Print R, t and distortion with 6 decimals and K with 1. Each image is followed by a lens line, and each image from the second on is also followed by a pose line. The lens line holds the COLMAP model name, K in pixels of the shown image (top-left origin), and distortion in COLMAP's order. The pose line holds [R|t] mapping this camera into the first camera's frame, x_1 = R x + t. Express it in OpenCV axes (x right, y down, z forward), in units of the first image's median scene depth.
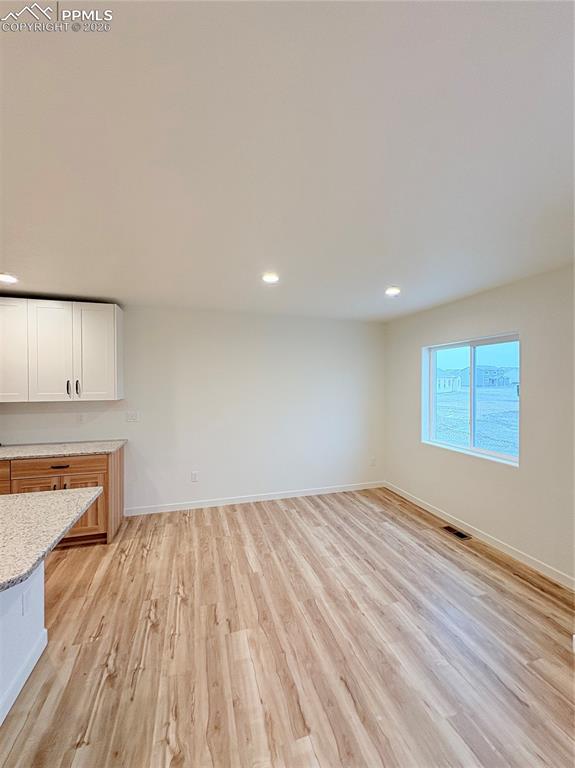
lens RADIAL K [[304.1, 0, 289.3], [0, 304.1, 383.7], [0, 0, 1]] dist [0.001348, 0.000071]
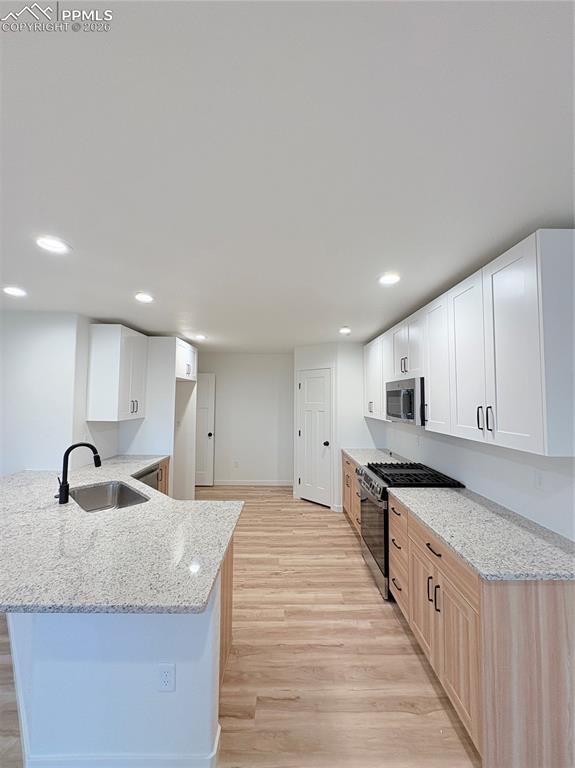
lens RADIAL K [[304.1, 0, 286.5], [0, 304.1, 382.4], [0, 0, 1]] dist [0.001348, 0.000071]
pose [[-0.304012, -0.056891, -0.950968, -0.088245], [-0.015735, 0.998379, -0.054698, -0.018314], [0.952538, -0.001666, -0.304414, 0.887775]]
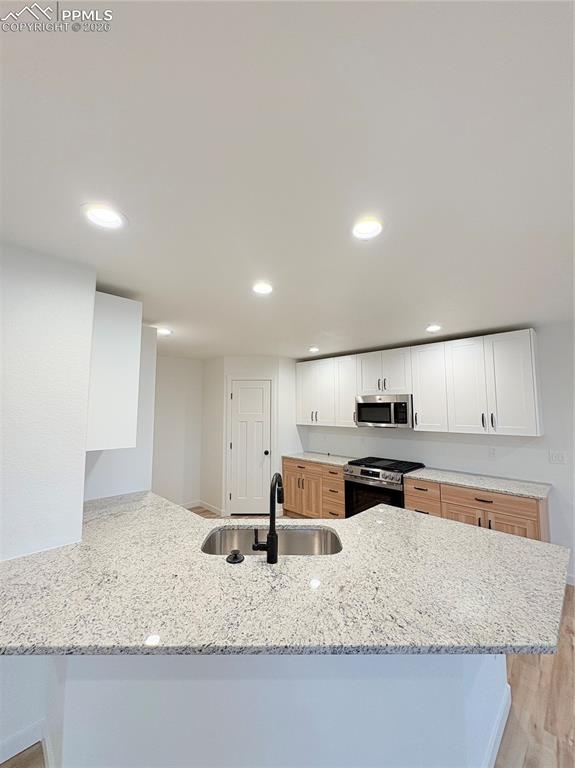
lens RADIAL K [[304.1, 0, 291.3], [0, 304.1, 387.5], [0, 0, 1]] dist [0.001348, 0.000071]
pose [[0.473435, -0.063432, -0.878542, -0.145133], [-0.005235, 0.997183, -0.074819, -0.018867], [0.880813, 0.040021, 0.471770, -0.041834]]
